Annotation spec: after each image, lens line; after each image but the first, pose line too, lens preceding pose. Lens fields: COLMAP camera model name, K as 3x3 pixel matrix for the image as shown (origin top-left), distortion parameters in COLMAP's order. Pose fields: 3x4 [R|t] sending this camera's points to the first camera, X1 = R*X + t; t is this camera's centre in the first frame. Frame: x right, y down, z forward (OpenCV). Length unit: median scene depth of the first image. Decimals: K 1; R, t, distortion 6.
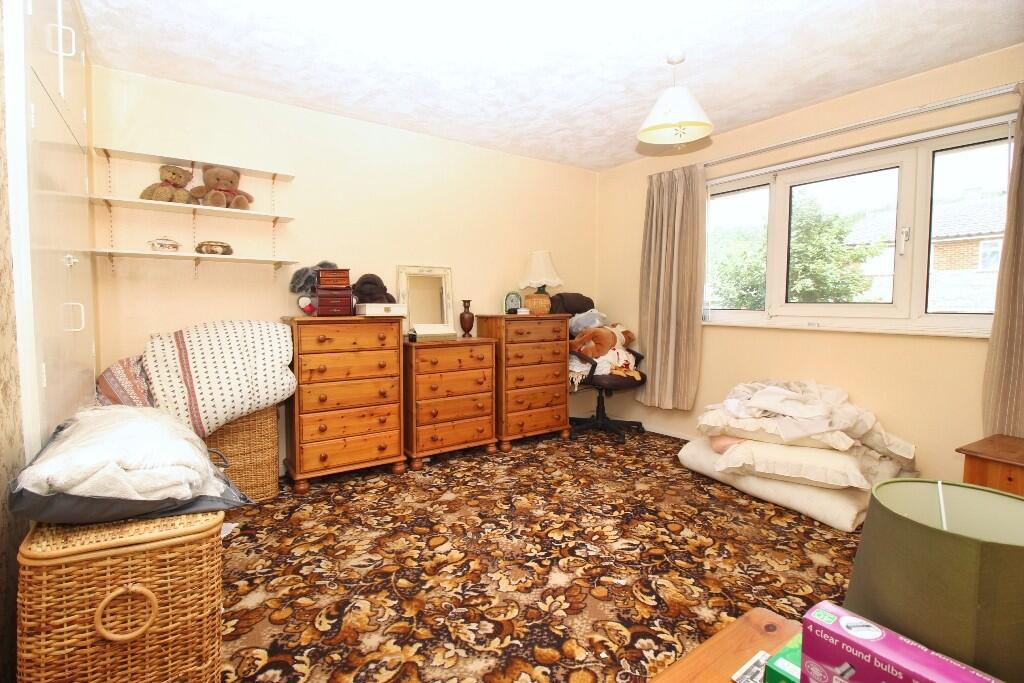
lens RADIAL K [[470.4, 0, 511.5], [0, 470.4, 338.7], [0, 0, 1]] dist [-0.015239, -0.001713]
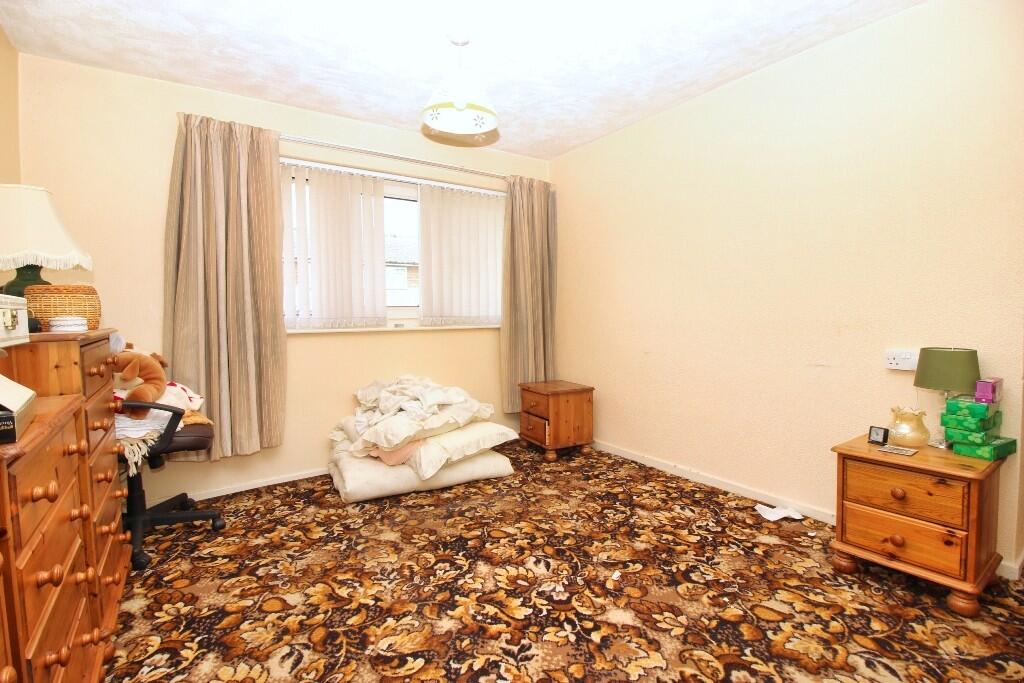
lens RADIAL K [[470.4, 0, 489.7], [0, 470.4, 312.3], [0, 0, 1]] dist [-0.015239, -0.001713]
pose [[0.041584, -0.011265, 0.999071, -0.628041], [0.091076, 0.995816, 0.007438, -0.070162], [-0.994975, 0.090683, 0.042436, 0.929724]]
